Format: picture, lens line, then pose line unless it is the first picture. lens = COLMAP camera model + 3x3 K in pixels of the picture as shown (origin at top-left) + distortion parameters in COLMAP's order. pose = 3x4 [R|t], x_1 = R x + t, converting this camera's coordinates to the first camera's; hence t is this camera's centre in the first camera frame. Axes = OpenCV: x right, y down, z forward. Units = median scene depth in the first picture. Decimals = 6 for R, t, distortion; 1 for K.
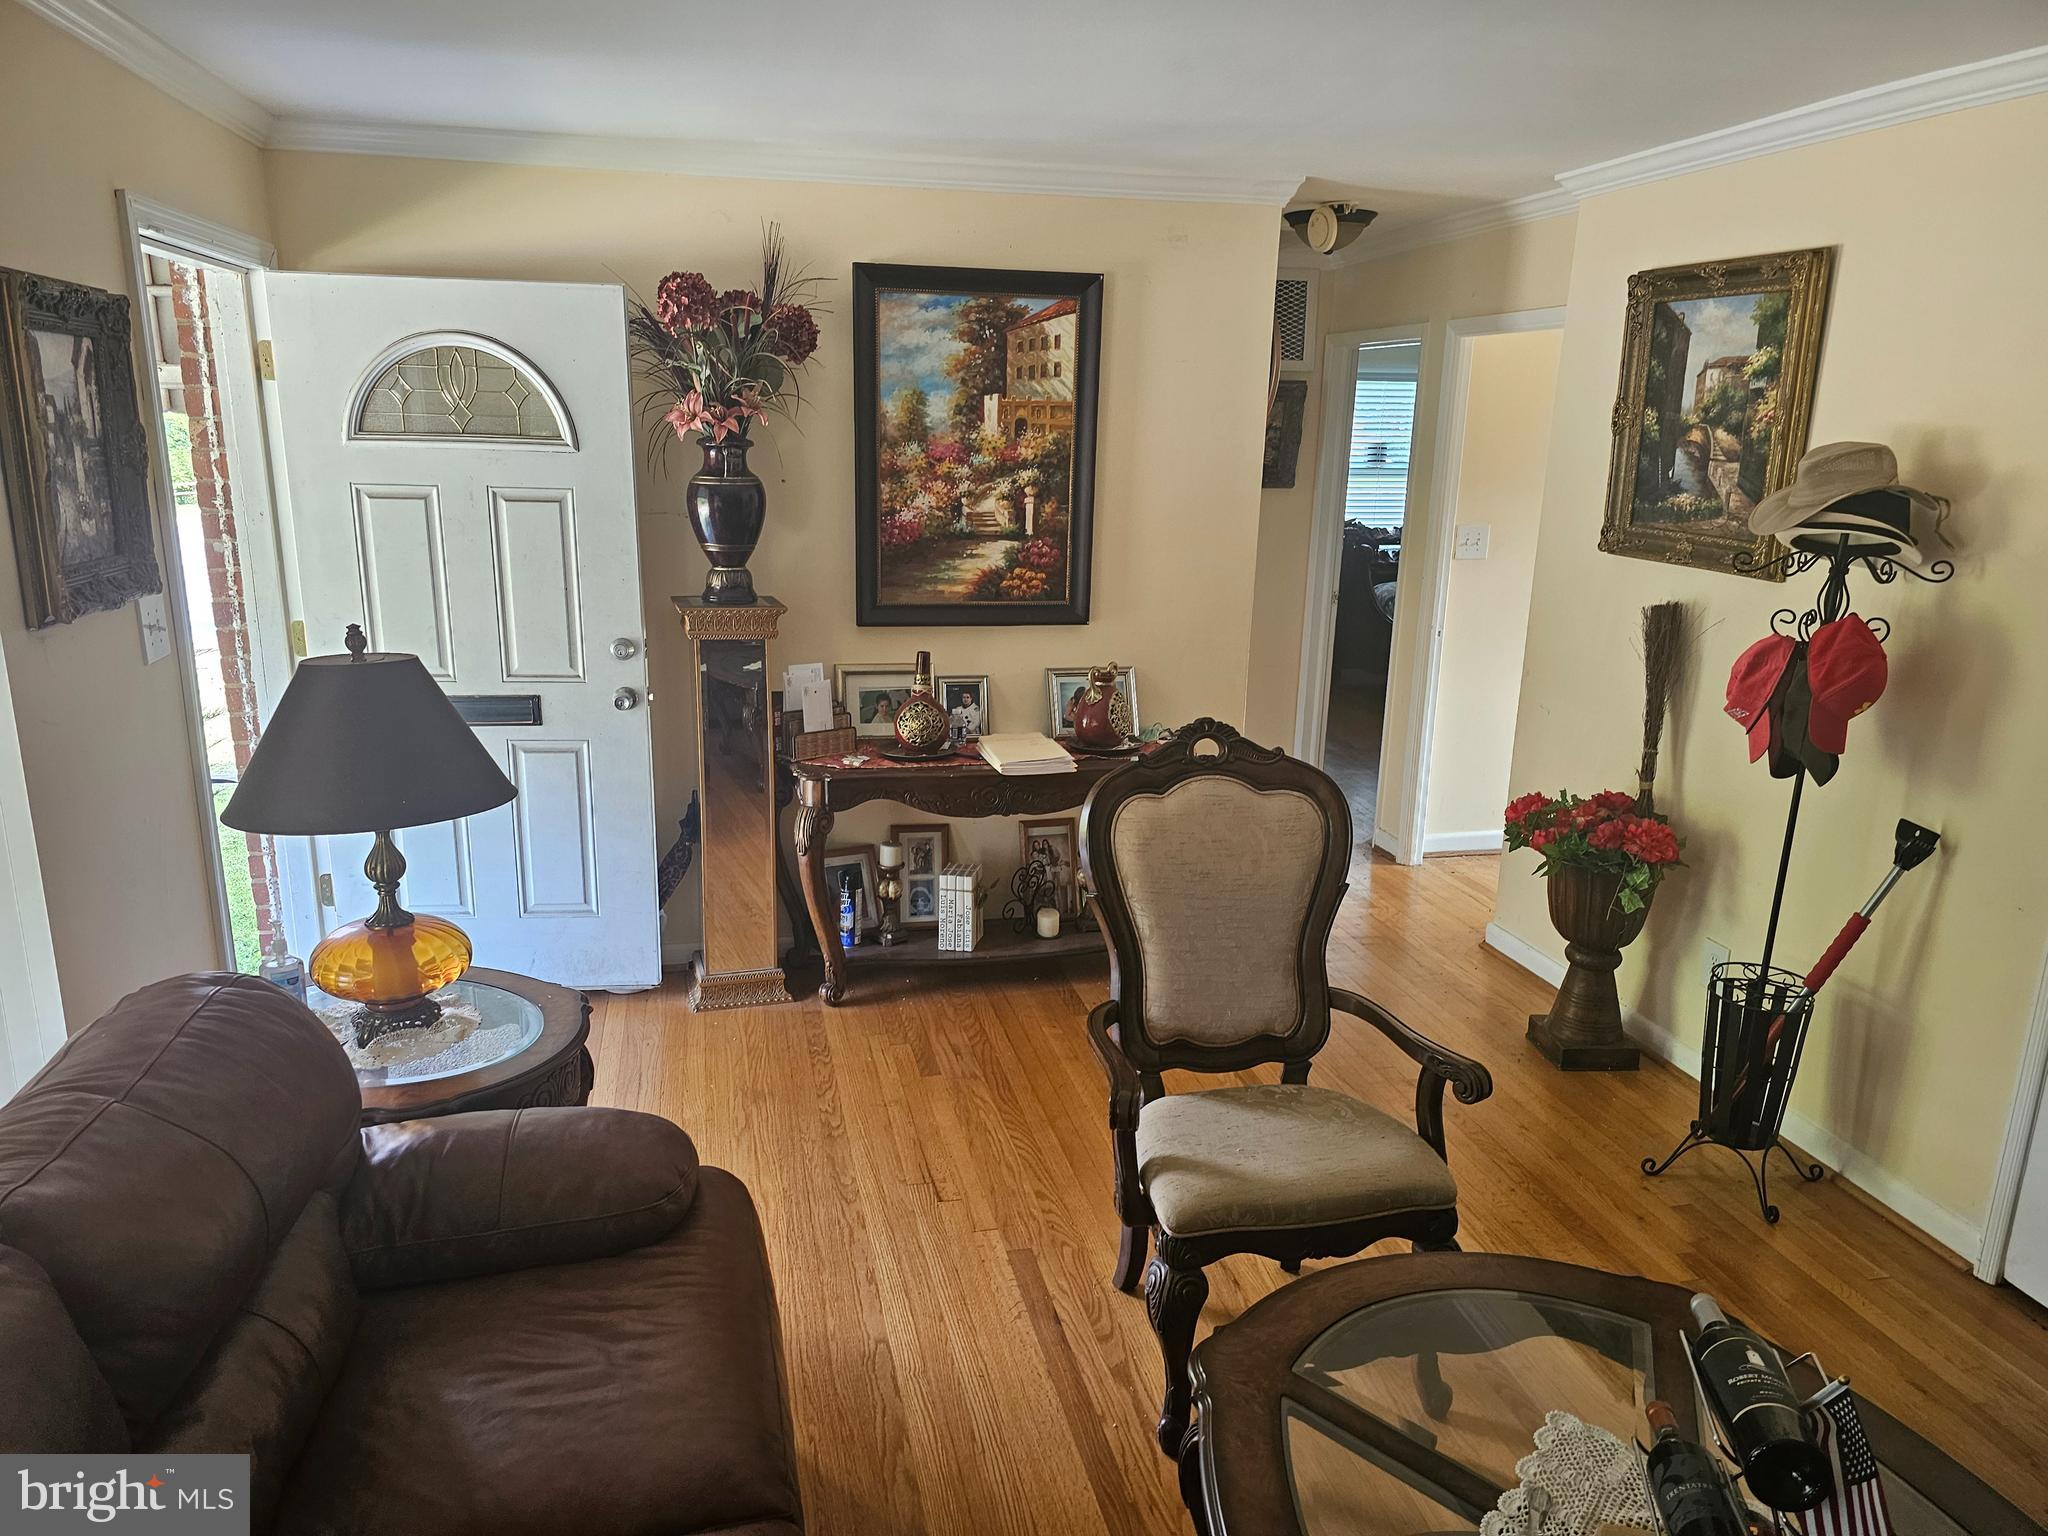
lens RADIAL K [[1385.2, 0, 1036.0], [0, 1385.2, 778.0], [0, 0, 1]] dist [0.096494, -0.088216]
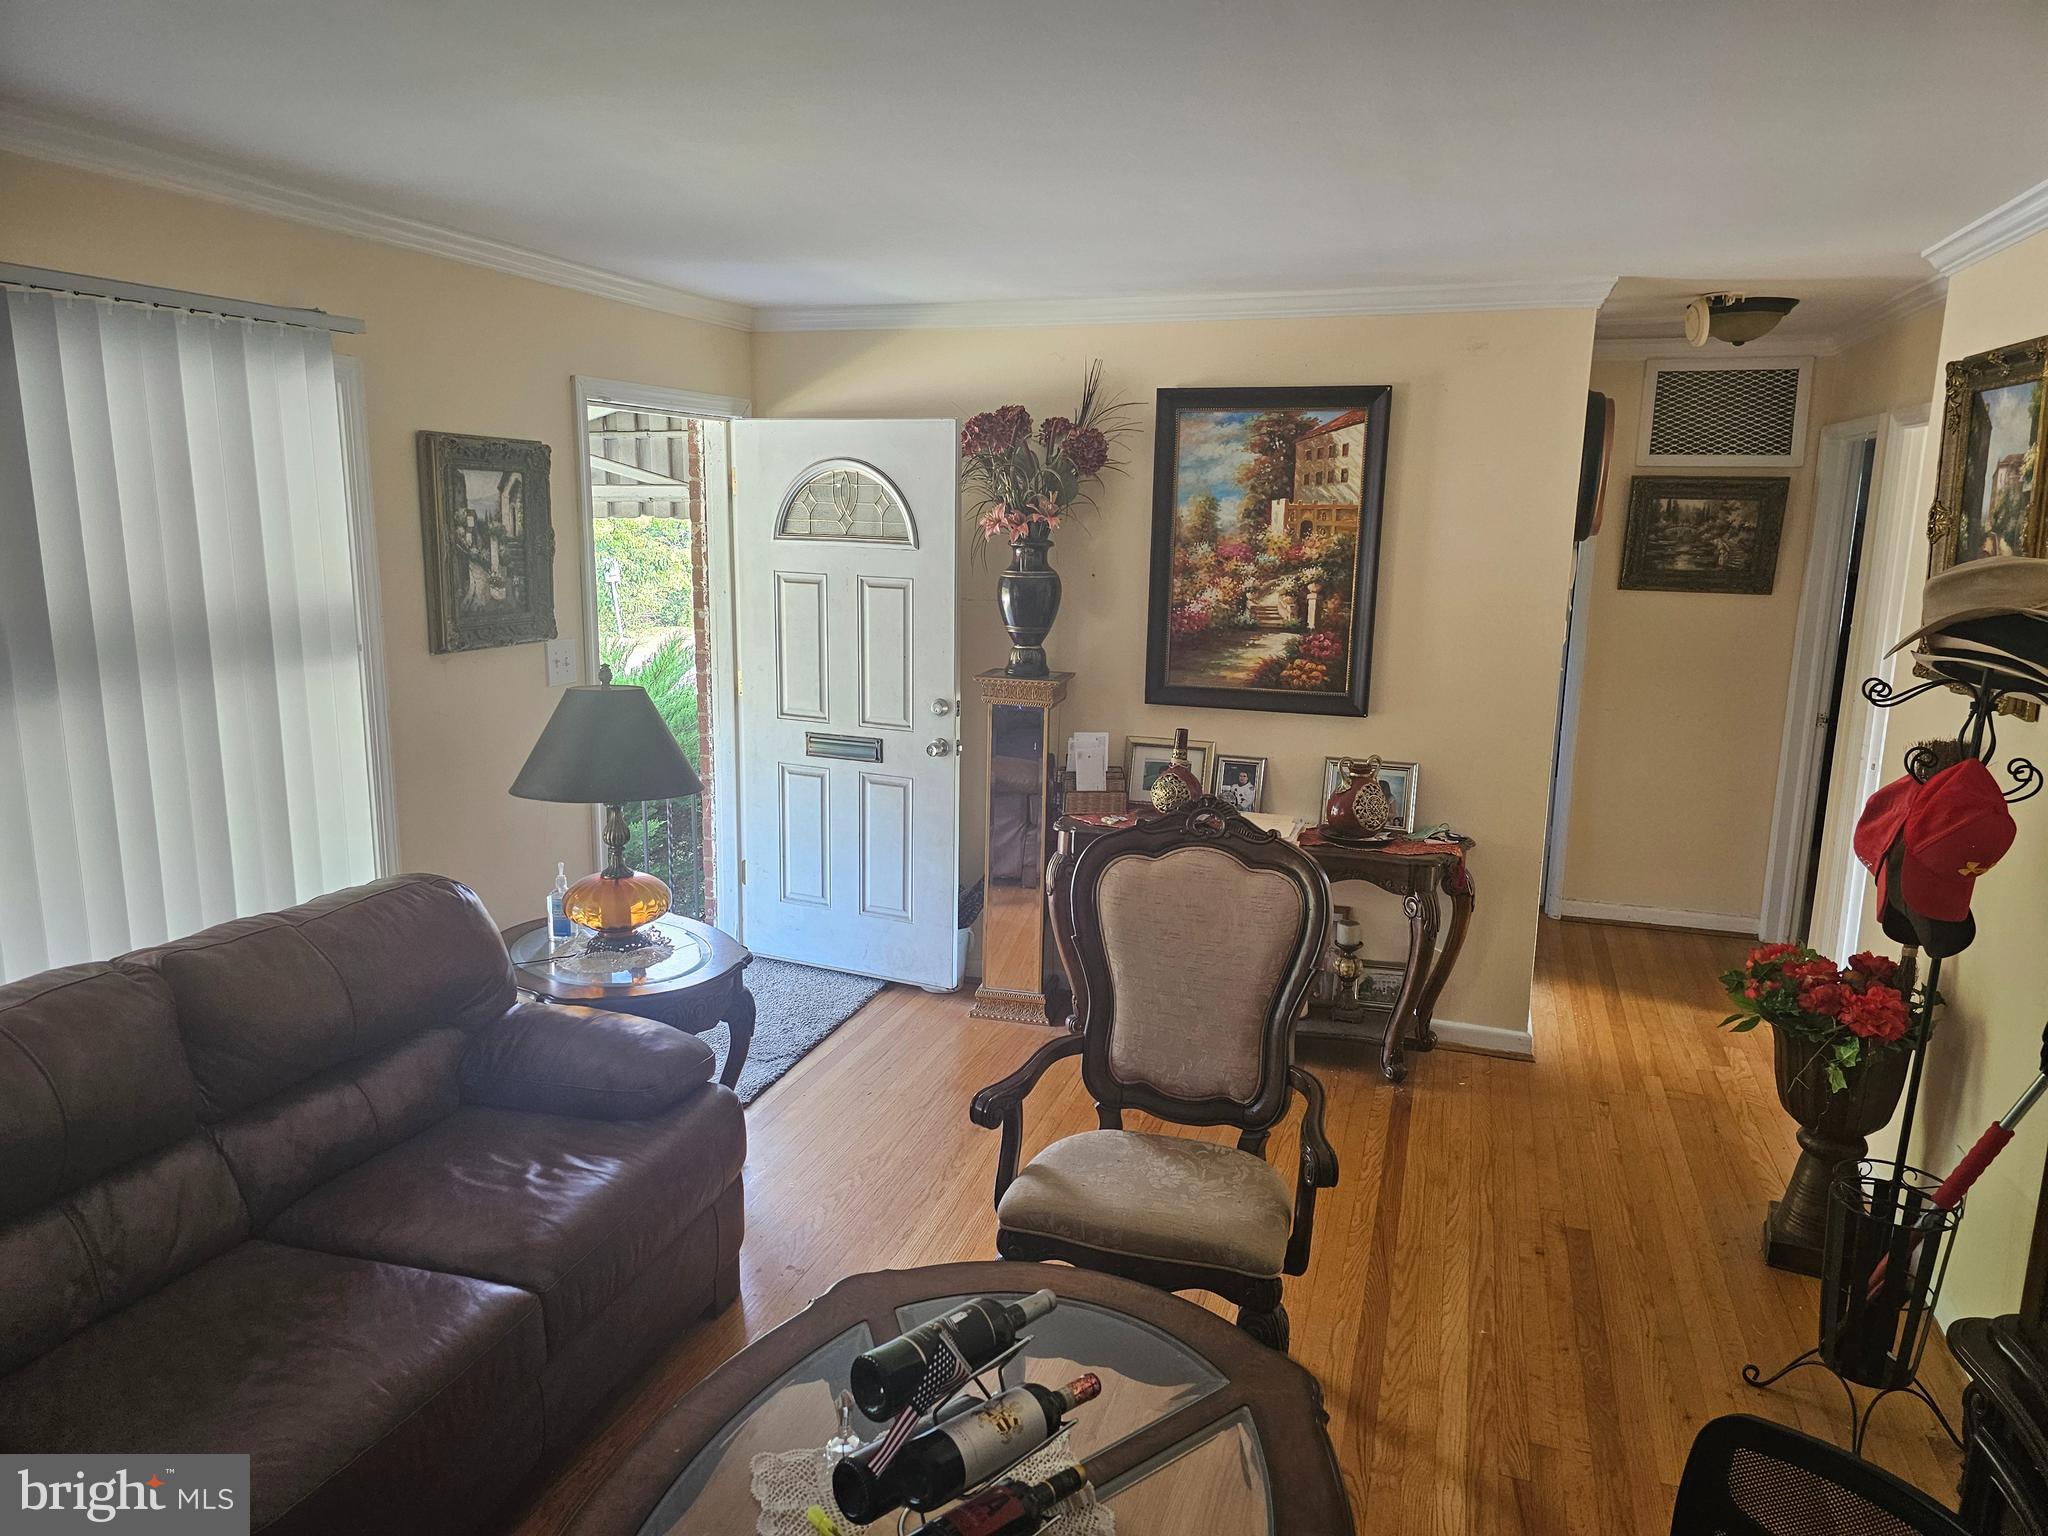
lens RADIAL K [[1385.2, 0, 1036.0], [0, 1385.2, 778.0], [0, 0, 1]] dist [0.096494, -0.088216]
pose [[0.857349, 0.096371, -0.505634, 0.375656], [-0.129347, 0.991133, -0.030416, -0.003796], [0.498220, 0.091479, 0.862211, -0.005370]]
